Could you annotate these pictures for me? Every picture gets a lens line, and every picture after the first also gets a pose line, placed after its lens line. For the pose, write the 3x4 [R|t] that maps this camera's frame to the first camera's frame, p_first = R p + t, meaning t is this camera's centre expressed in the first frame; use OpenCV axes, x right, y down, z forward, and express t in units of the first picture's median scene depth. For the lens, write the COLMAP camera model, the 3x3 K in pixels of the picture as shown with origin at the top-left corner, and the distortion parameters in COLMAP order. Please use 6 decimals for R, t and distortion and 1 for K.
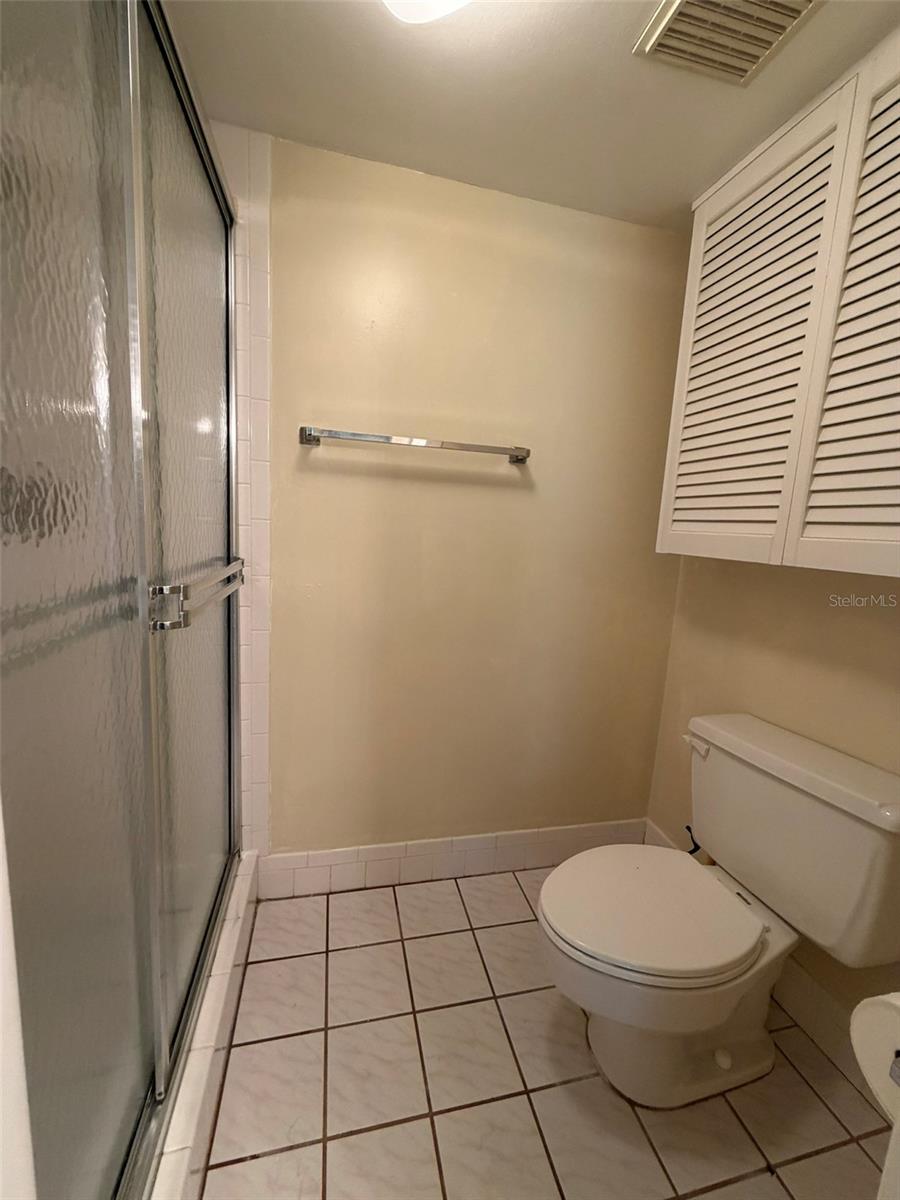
lens RADIAL K [[477.8, 0, 448.1], [0, 477.8, 598.6], [0, 0, 1]] dist [-0.000981, 0.000445]
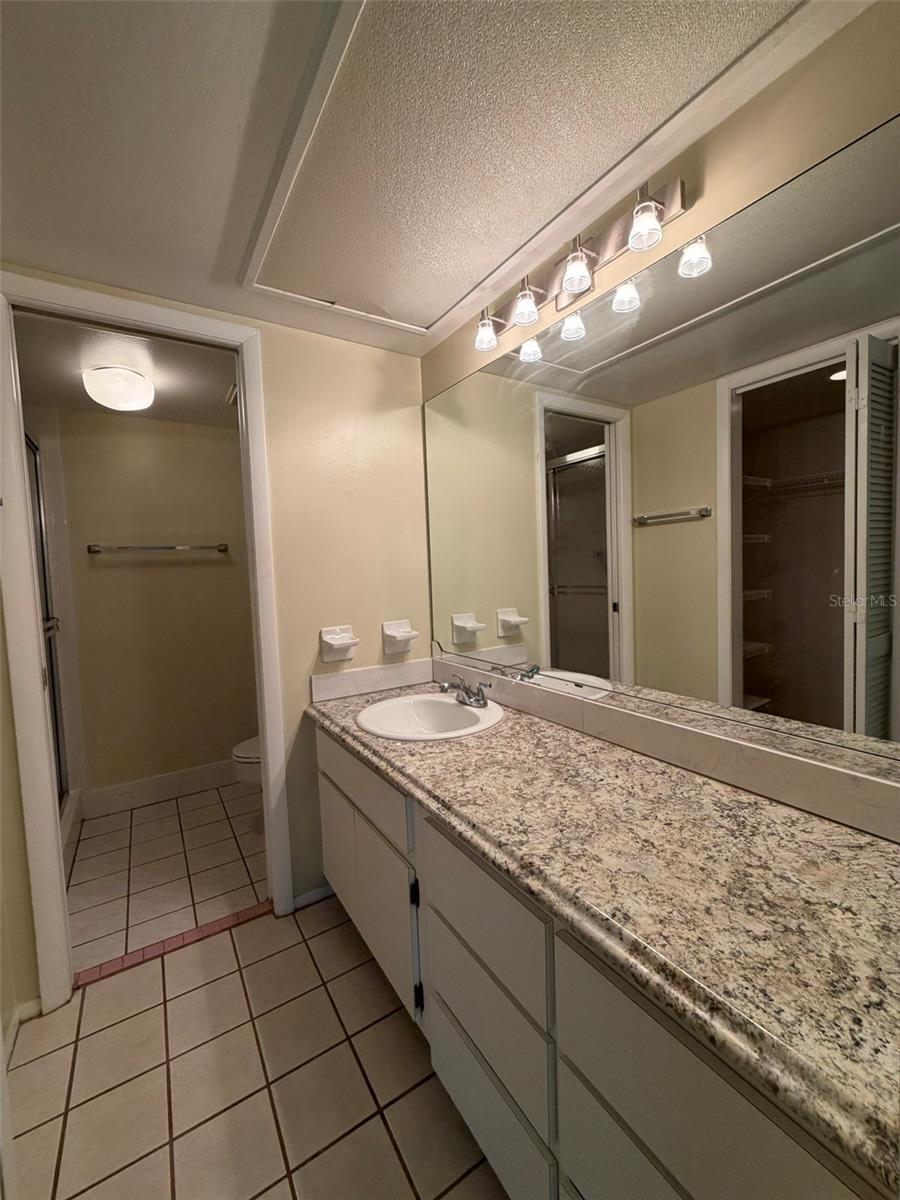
lens RADIAL K [[477.8, 0, 448.1], [0, 477.8, 598.6], [0, 0, 1]] dist [-0.000981, 0.000445]
pose [[0.941821, -0.109930, 0.317629, 0.397829], [0.136908, 0.988525, -0.063830, 0.161323], [-0.306968, 0.103603, 0.946064, -1.162877]]
